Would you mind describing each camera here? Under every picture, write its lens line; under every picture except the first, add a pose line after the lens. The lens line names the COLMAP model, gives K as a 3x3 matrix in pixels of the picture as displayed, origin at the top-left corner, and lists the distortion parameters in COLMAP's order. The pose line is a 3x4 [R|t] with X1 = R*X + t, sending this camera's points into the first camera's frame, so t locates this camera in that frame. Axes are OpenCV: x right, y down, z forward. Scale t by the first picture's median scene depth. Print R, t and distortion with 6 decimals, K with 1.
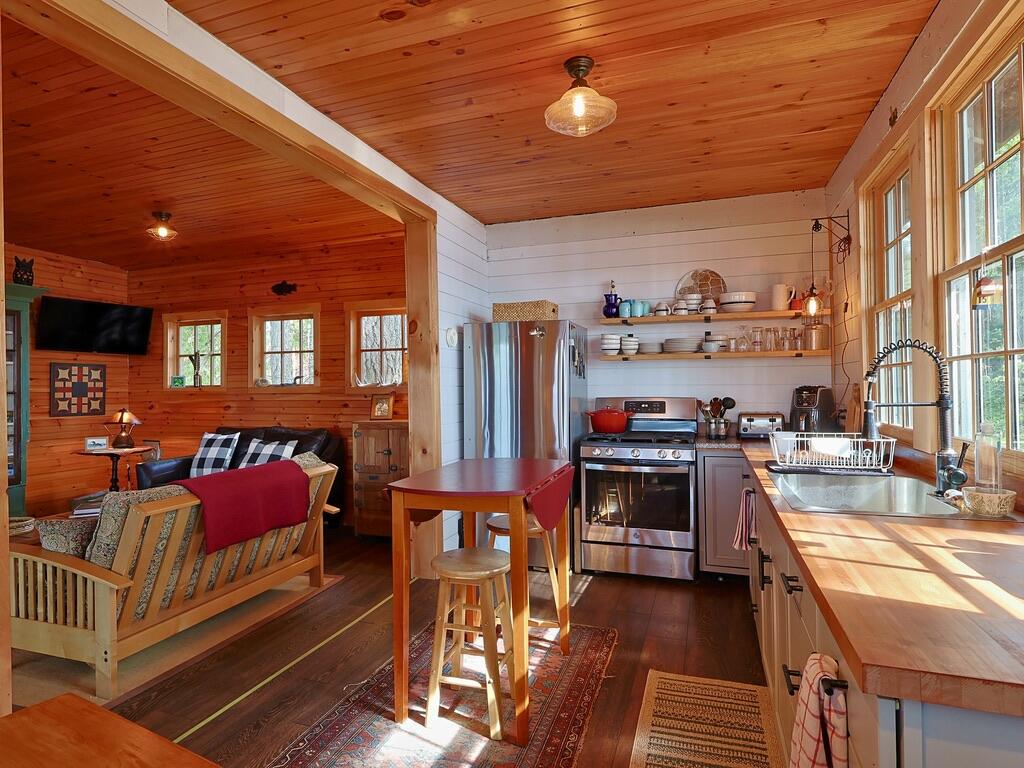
lens RADIAL K [[565.2, 0, 512.0], [0, 565.2, 384.0], [0, 0, 1]] dist [-0.003226, 0.002897]
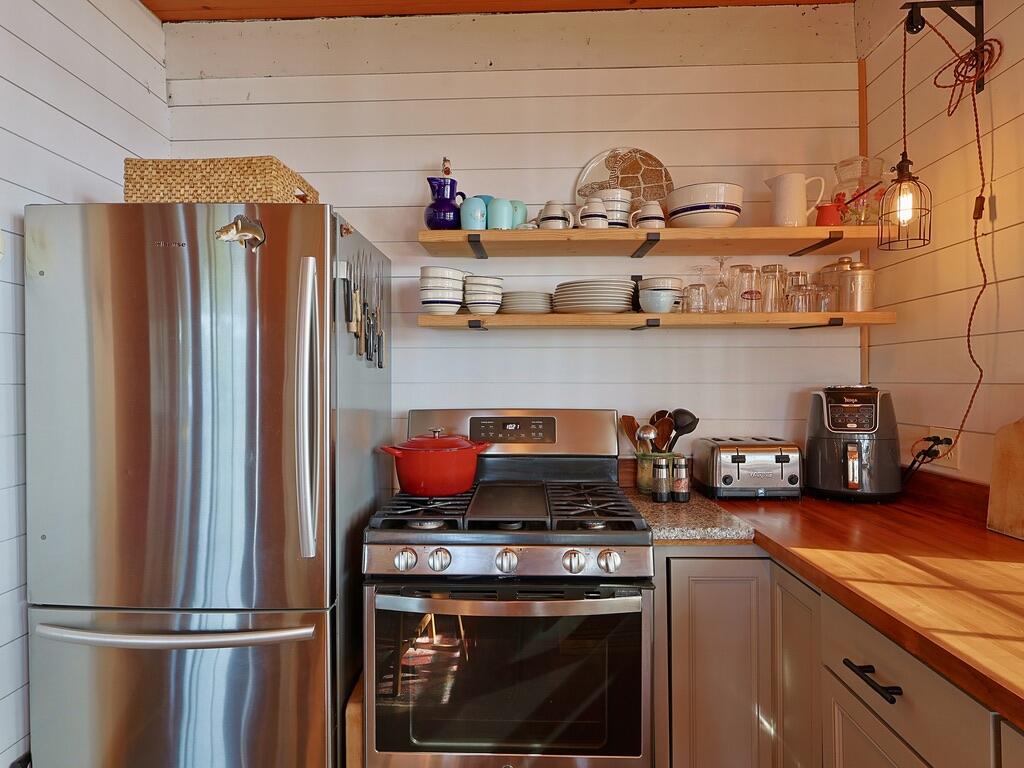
lens RADIAL K [[565.2, 0, 512.0], [0, 565.2, 384.0], [0, 0, 1]] dist [-0.003226, 0.002897]
pose [[0.953600, 0.002786, 0.301064, 0.100012], [-0.005061, 0.999964, 0.006778, -0.000475], [-0.301035, -0.007987, 0.953580, 0.596750]]
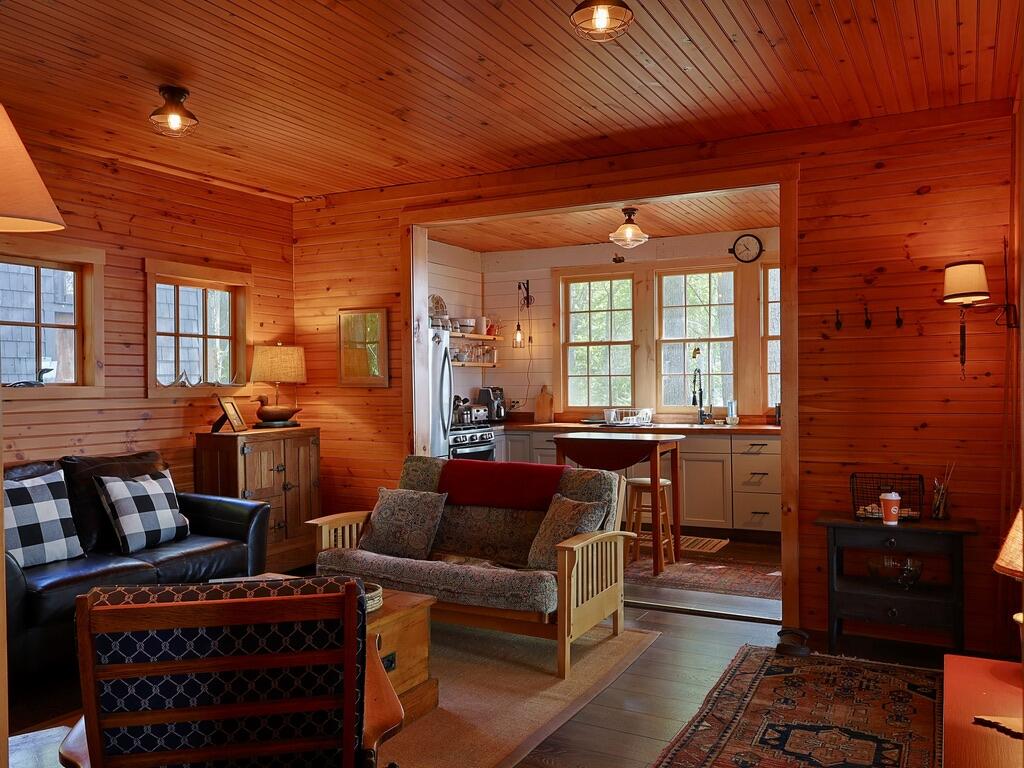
lens RADIAL K [[824.7, 0, 512.0], [0, 824.7, 384.0], [0, 0, 1]] dist [-0.004557, 0.002249]
pose [[0.161957, 0.005917, 0.986780, -1.562987], [-0.000415, 0.999982, -0.005928, 0.008757], [-0.986798, 0.000550, 0.161956, 0.568175]]
